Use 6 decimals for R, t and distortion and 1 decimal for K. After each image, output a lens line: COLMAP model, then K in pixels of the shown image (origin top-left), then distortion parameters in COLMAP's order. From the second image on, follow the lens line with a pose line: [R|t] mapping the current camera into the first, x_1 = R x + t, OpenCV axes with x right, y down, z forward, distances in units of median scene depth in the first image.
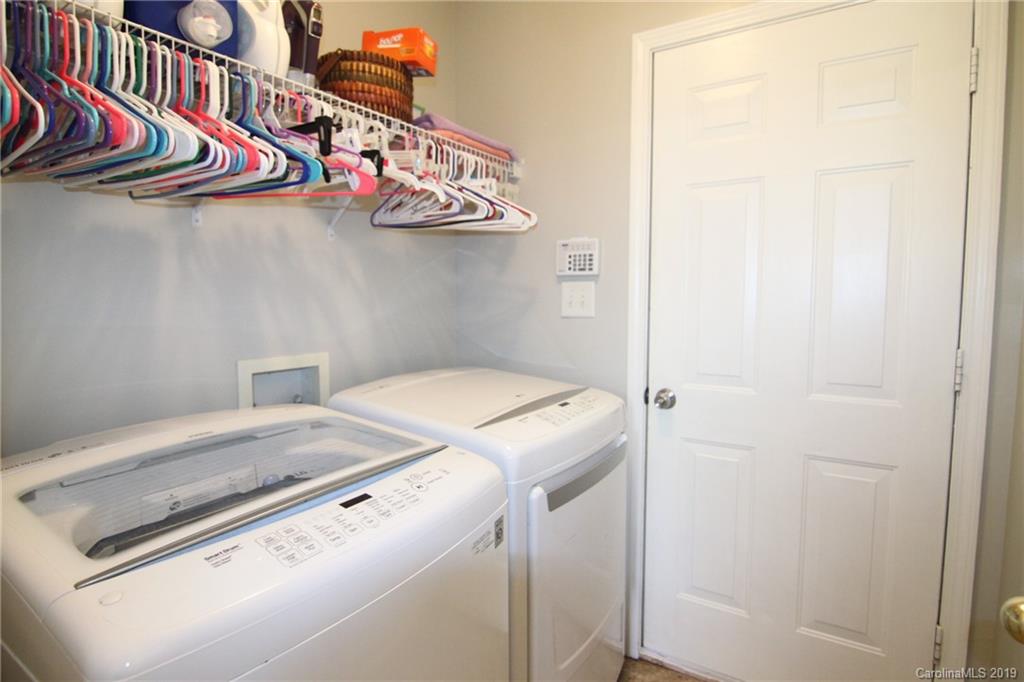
lens RADIAL K [[527.1, 0, 513.9], [0, 527.1, 337.0], [0, 0, 1]] dist [-0.004210, -0.012254]
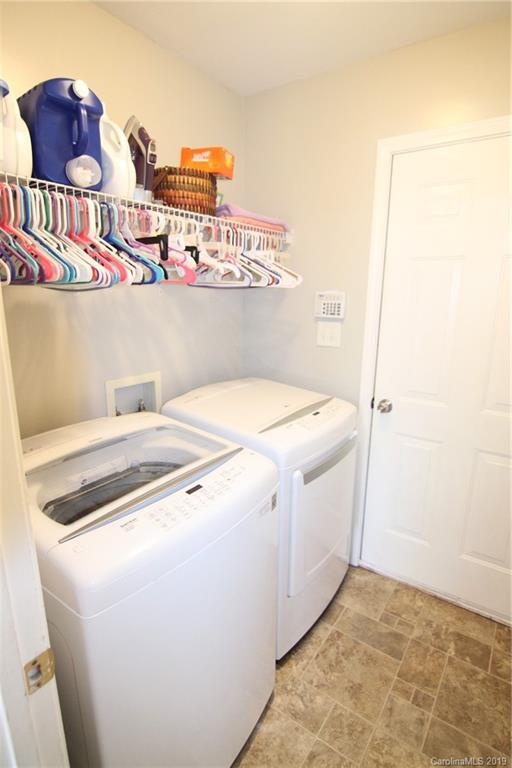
lens RADIAL K [[395.9, 0, 260.1], [0, 395.9, 384.8], [0, 0, 1]] dist [-0.001782, -0.014255]
pose [[0.998674, 0.024104, -0.045492, -0.017330], [-0.016754, 0.987688, 0.155535, -0.133637], [0.048681, -0.154566, 0.986782, -0.128019]]
